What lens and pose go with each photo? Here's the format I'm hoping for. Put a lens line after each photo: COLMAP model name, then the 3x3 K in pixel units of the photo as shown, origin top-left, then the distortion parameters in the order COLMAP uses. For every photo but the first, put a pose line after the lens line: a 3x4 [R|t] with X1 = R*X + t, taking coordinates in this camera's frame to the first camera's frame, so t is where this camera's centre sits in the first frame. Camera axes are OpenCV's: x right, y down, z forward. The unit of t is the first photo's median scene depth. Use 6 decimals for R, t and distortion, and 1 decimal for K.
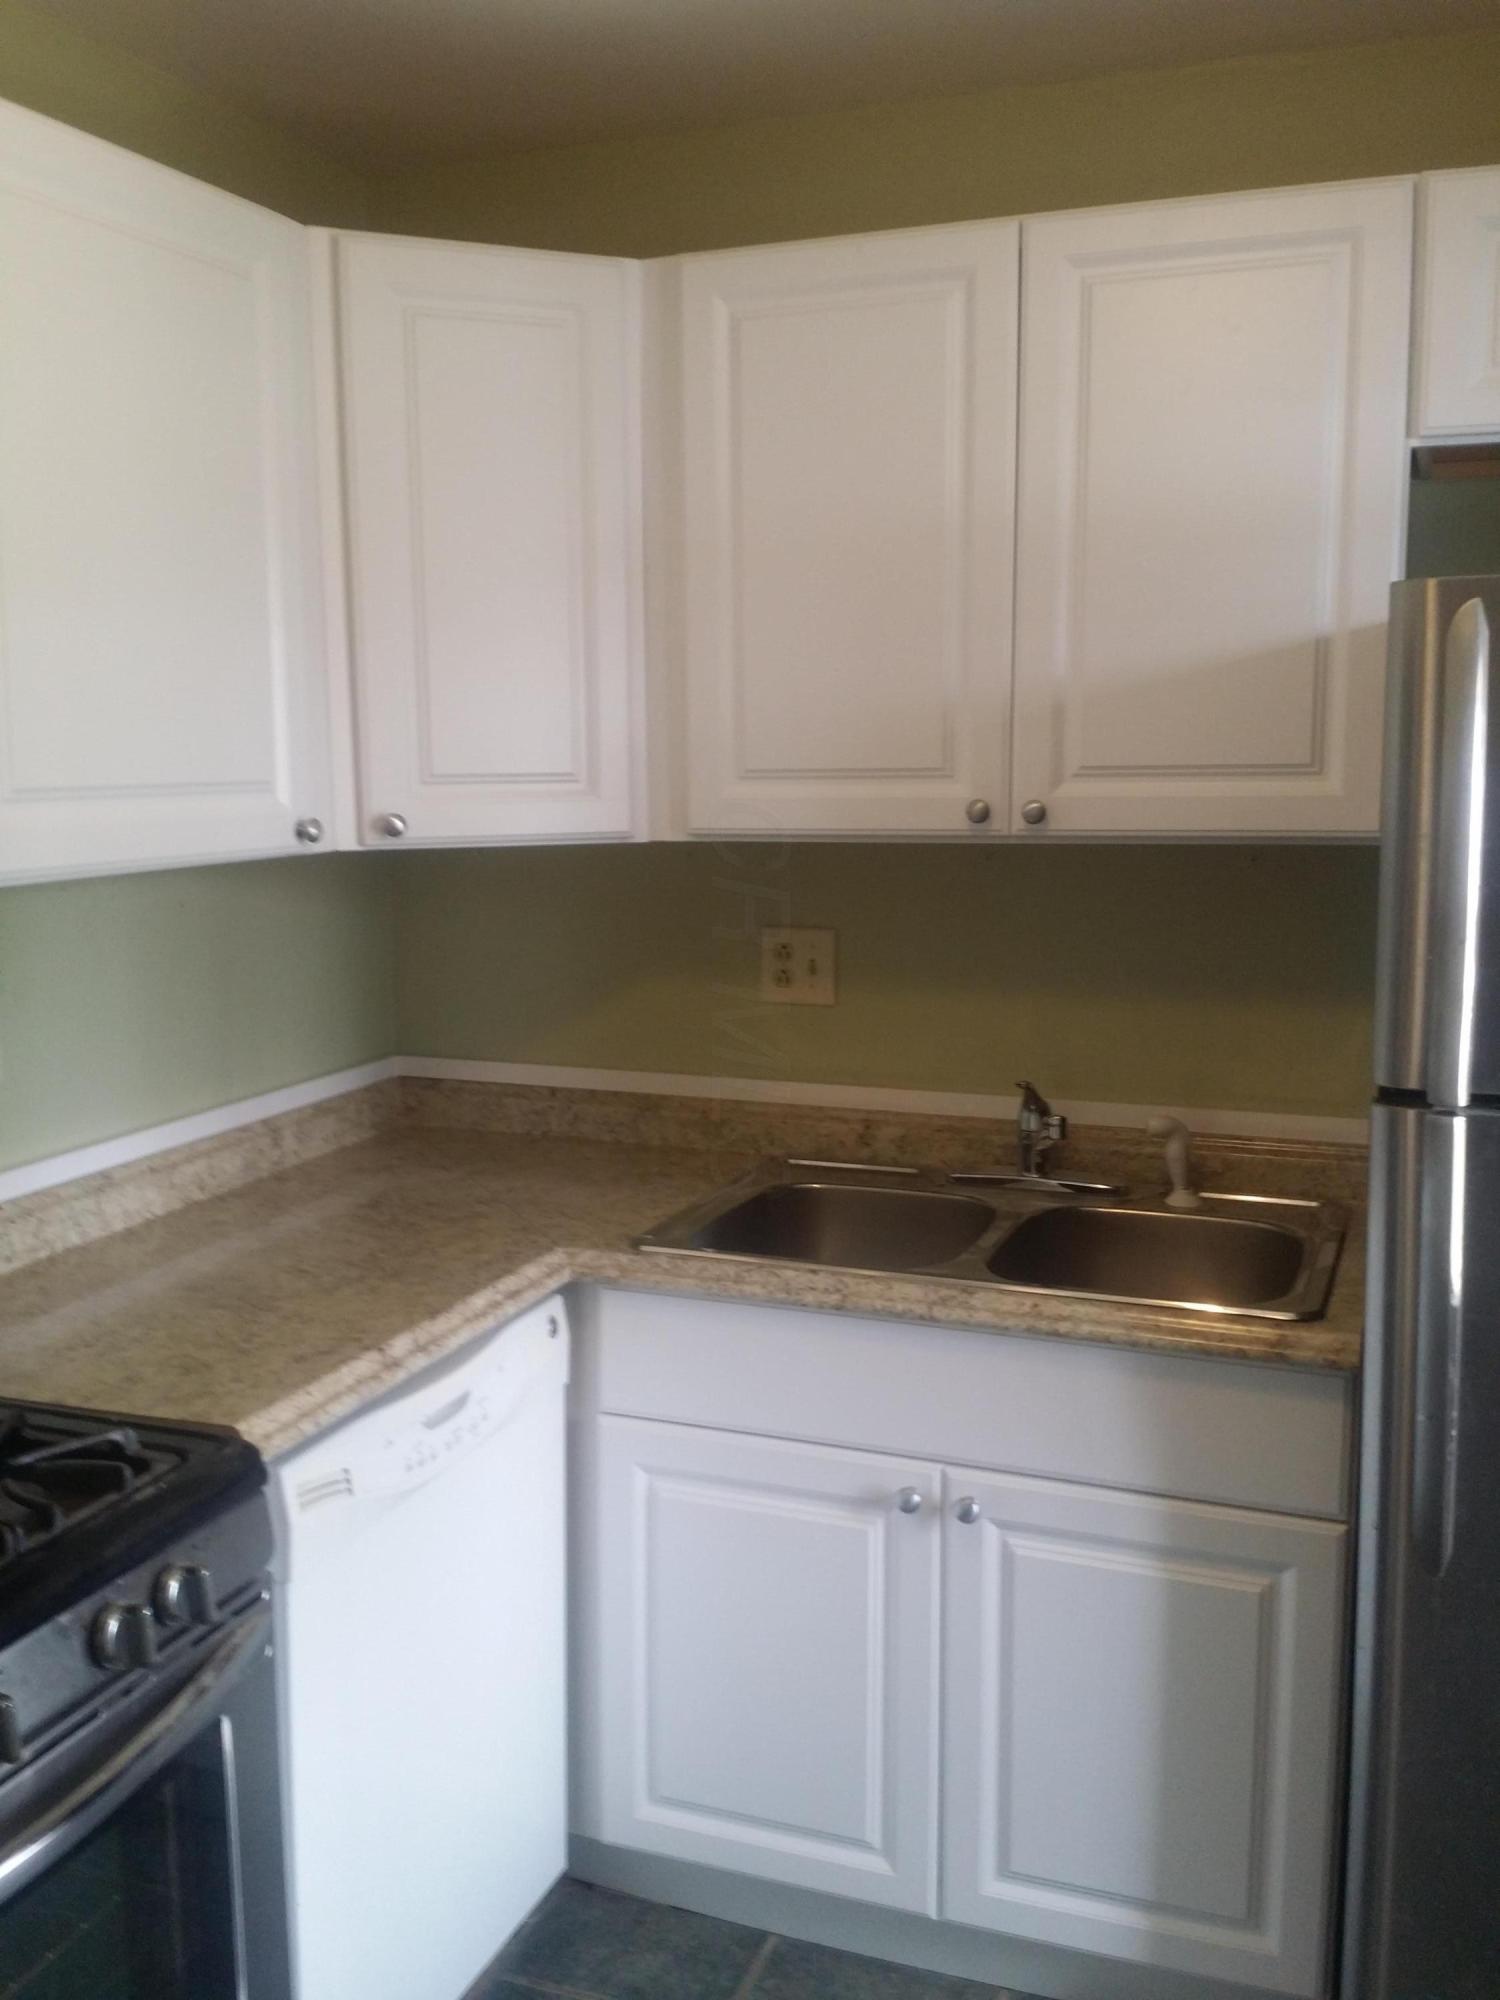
lens RADIAL K [[1817.1, 0, 745.0], [0, 1817.1, 999.3], [0, 0, 1]] dist [0.021017, 0.000000]
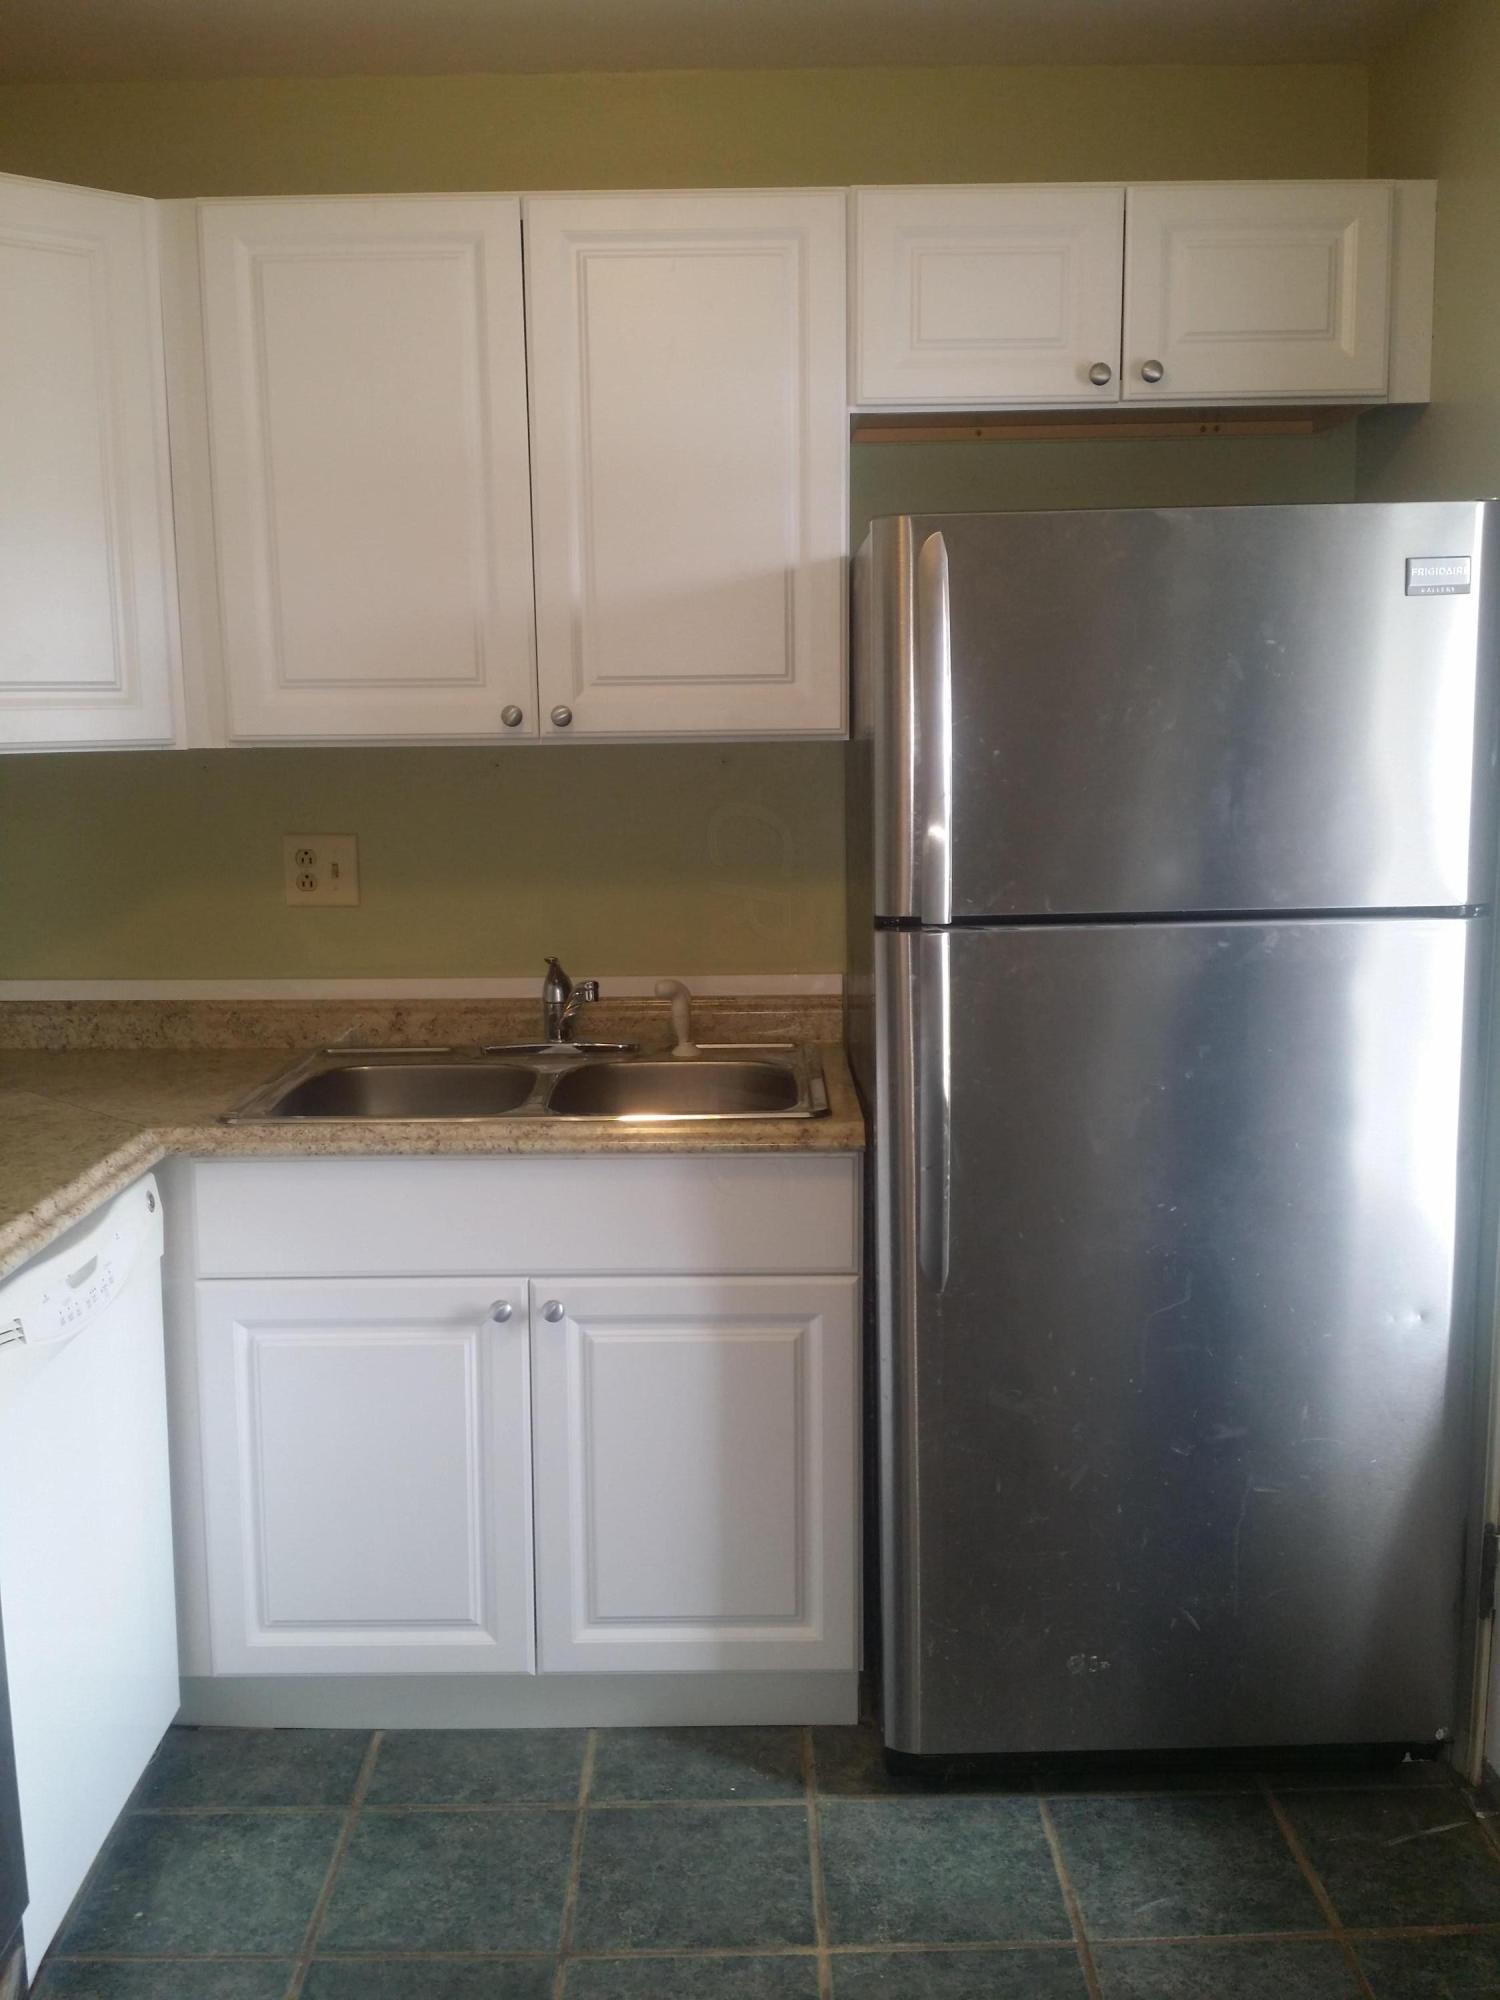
lens RADIAL K [[1817.1, 0, 757.8], [0, 1817.1, 1001.8], [0, 0, 1]] dist [0.021017, 0.000000]
pose [[0.934717, -0.061058, 0.350109, -0.139487], [0.052055, 0.998028, 0.035078, 0.044206], [-0.351560, -0.014563, 0.936052, -0.124537]]
